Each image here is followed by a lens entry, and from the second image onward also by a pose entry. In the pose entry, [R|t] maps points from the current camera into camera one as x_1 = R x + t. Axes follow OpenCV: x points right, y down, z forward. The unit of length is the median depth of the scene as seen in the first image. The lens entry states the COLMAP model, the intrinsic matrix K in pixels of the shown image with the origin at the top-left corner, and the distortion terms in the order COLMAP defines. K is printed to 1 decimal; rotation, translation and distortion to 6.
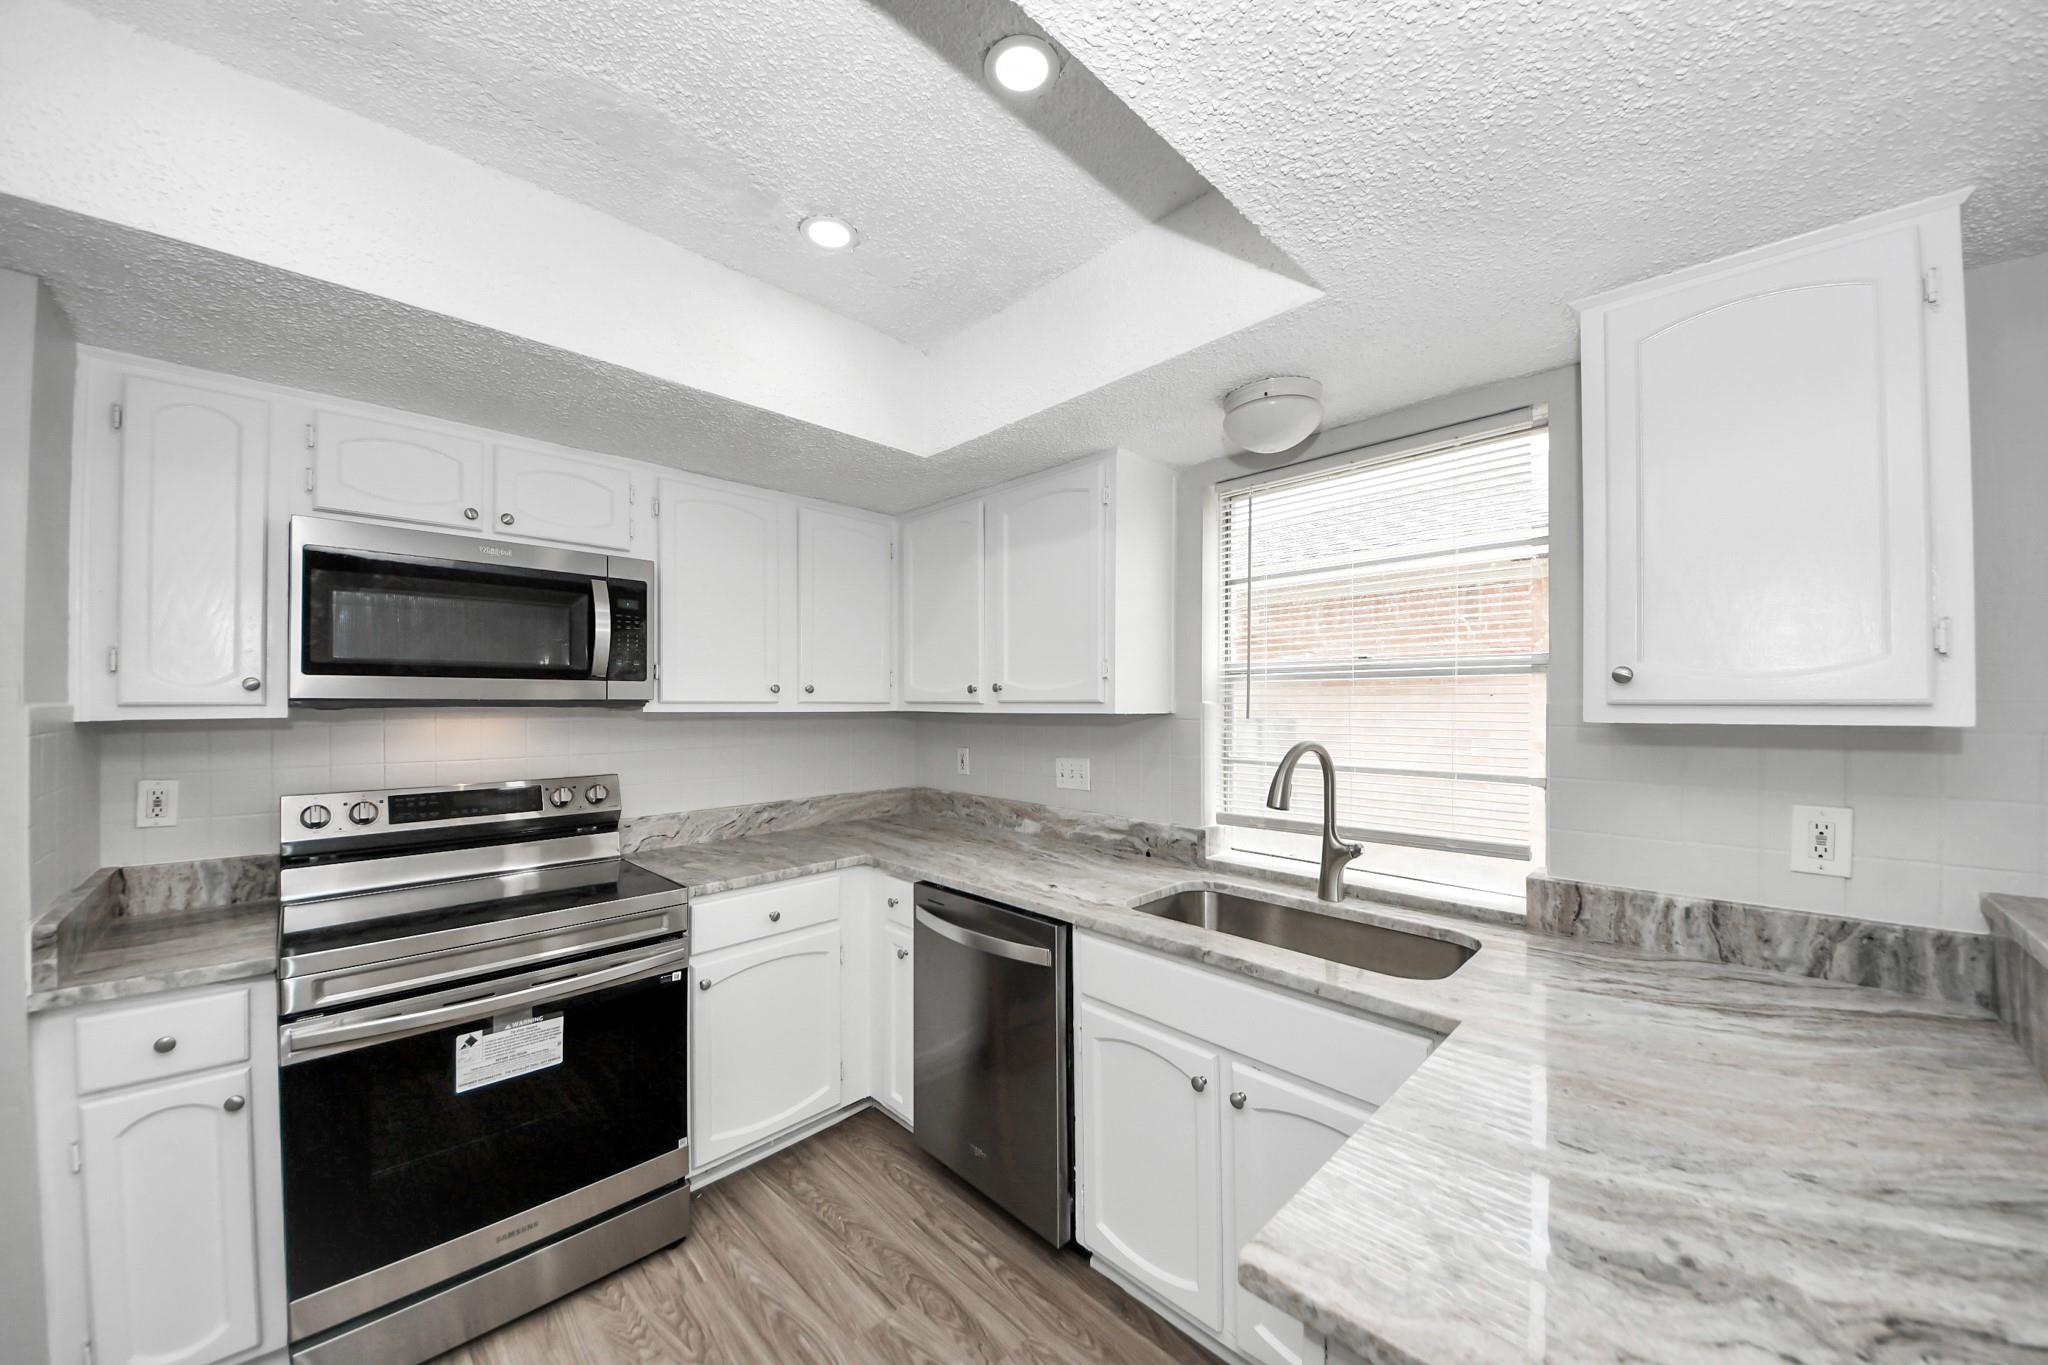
lens RADIAL K [[720.5, 0, 1025.6], [0, 720.5, 699.6], [0, 0, 1]] dist [0.008727, -0.010097]
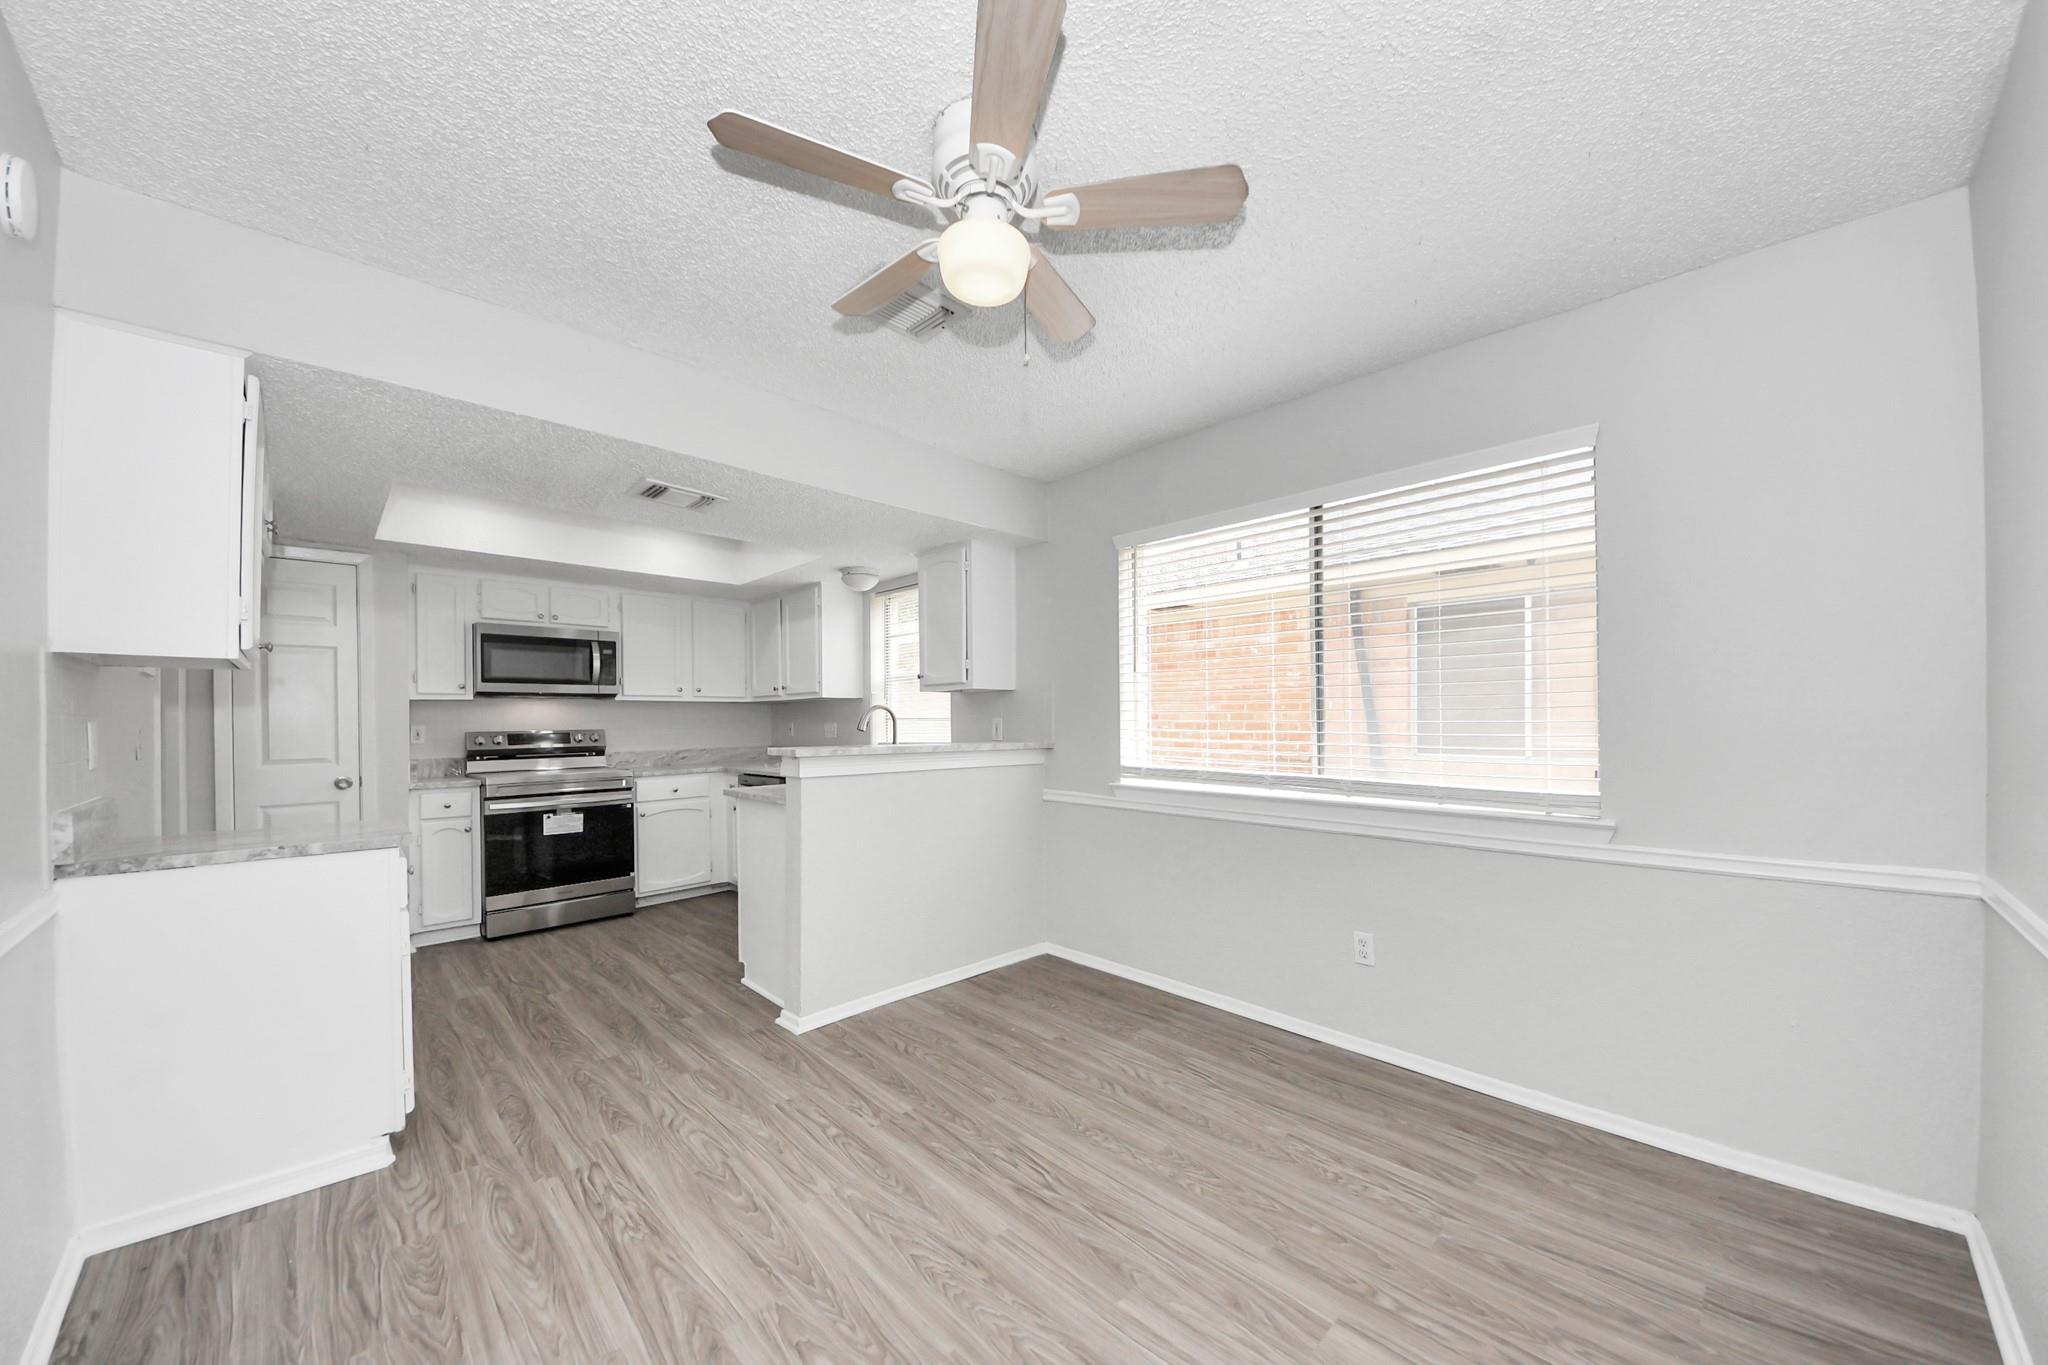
lens RADIAL K [[754.5, 0, 1065.5], [0, 754.5, 718.6], [0, 0, 1]] dist [0.011533, -0.015005]
pose [[0.999567, -0.013558, 0.026120, 0.864646], [0.013526, 0.999908, 0.001428, 0.099431], [-0.026137, -0.001074, 0.999658, -1.485043]]
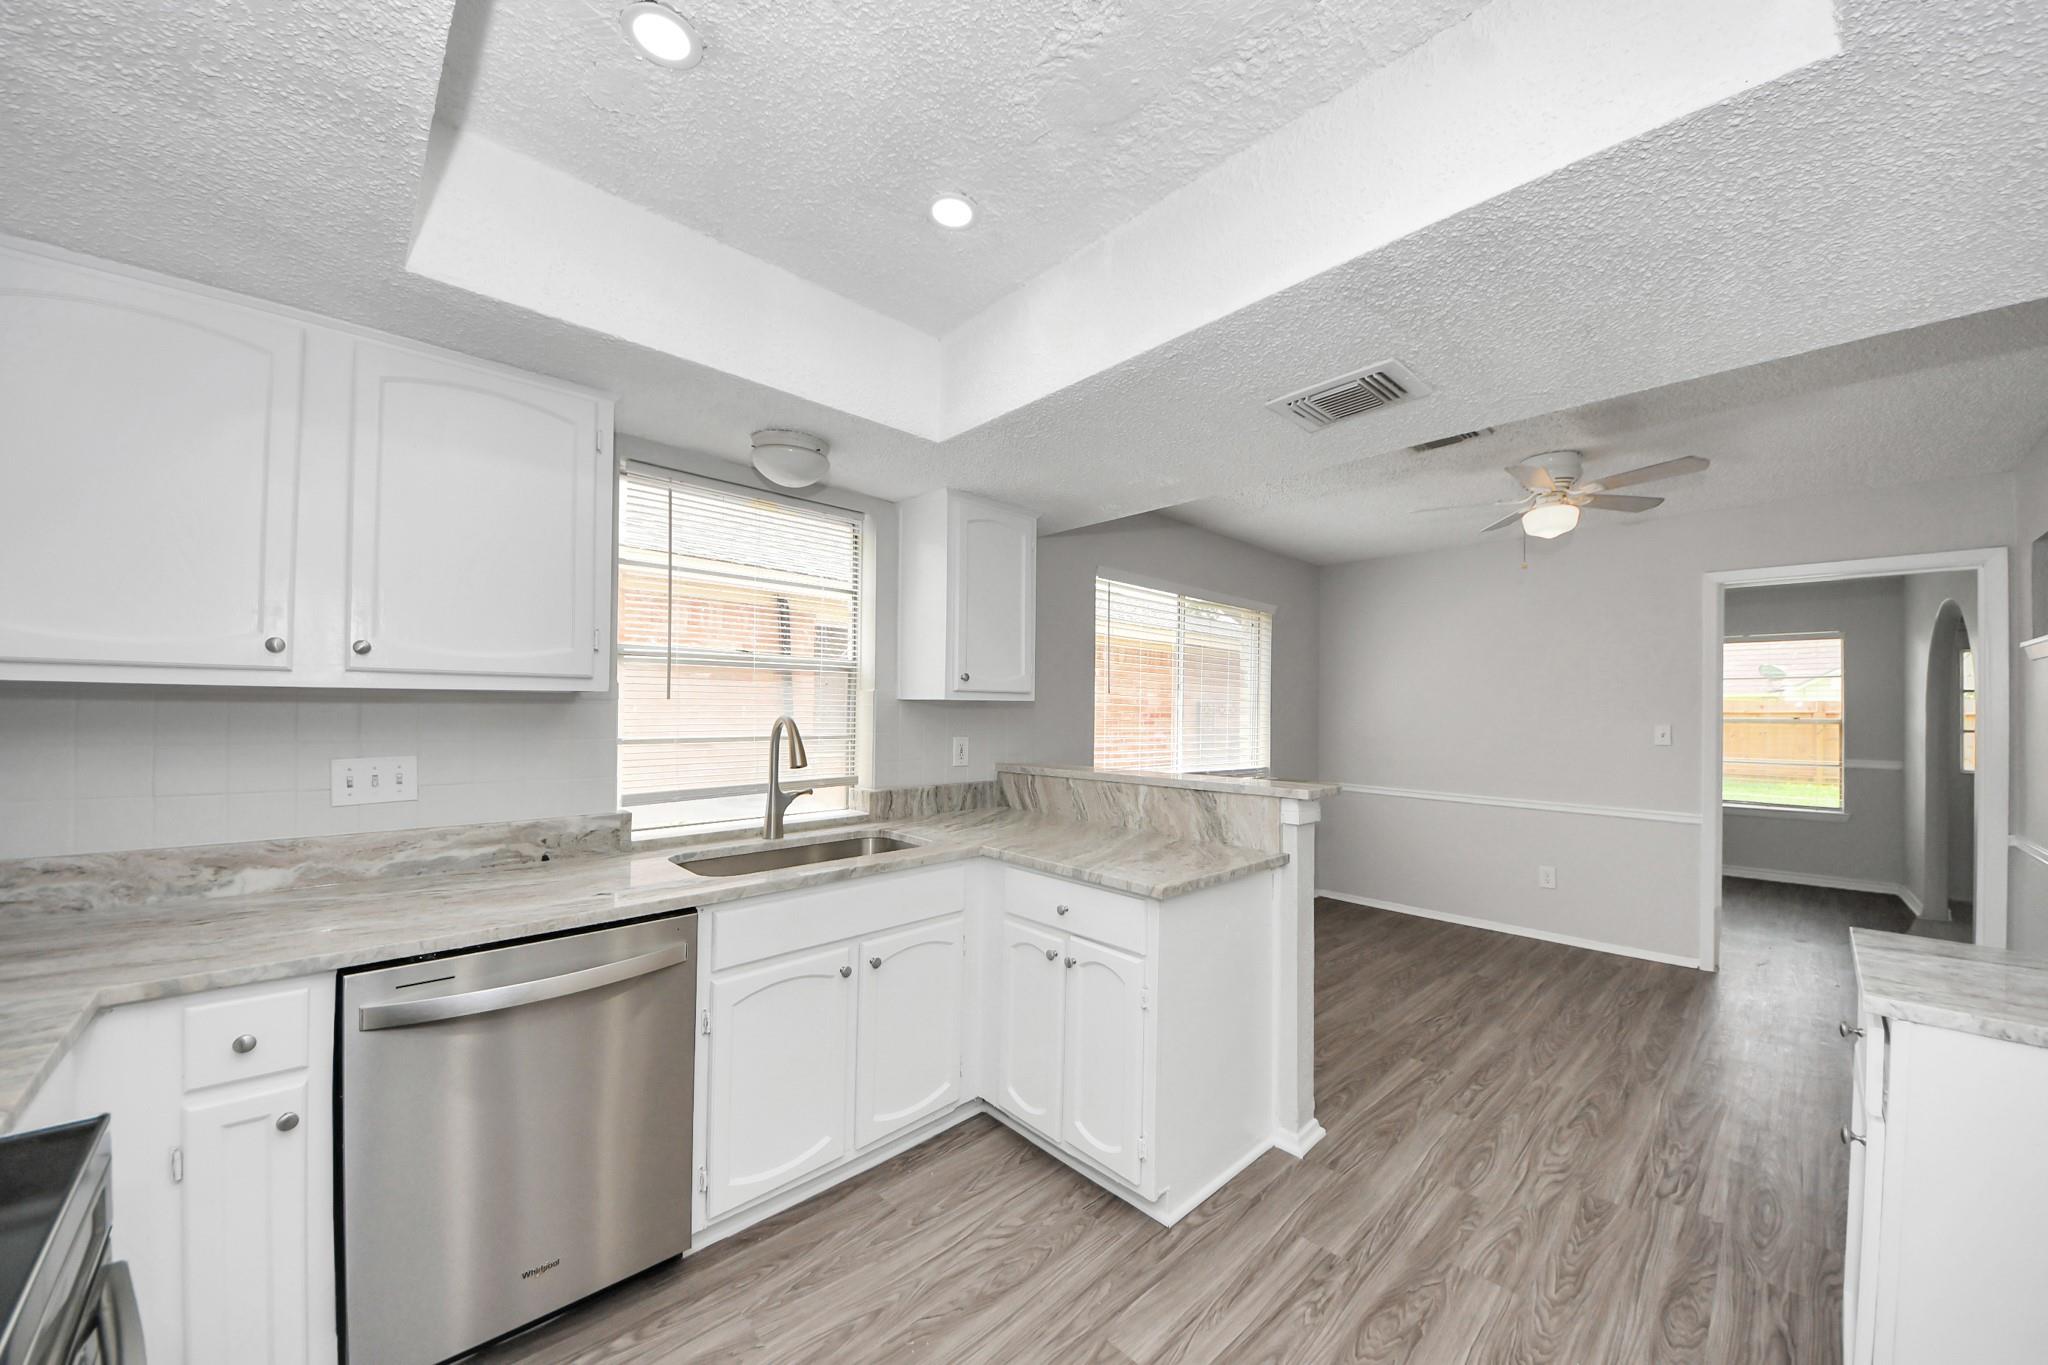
lens RADIAL K [[706.9, 0, 1078.1], [0, 706.9, 686.2], [0, 0, 1]] dist [0.016997, -0.008551]
pose [[-0.010139, 0.017821, 0.999790, -0.797442], [-0.020171, 0.999634, -0.018022, 0.015433], [-0.999745, -0.020350, -0.009775, 0.439282]]
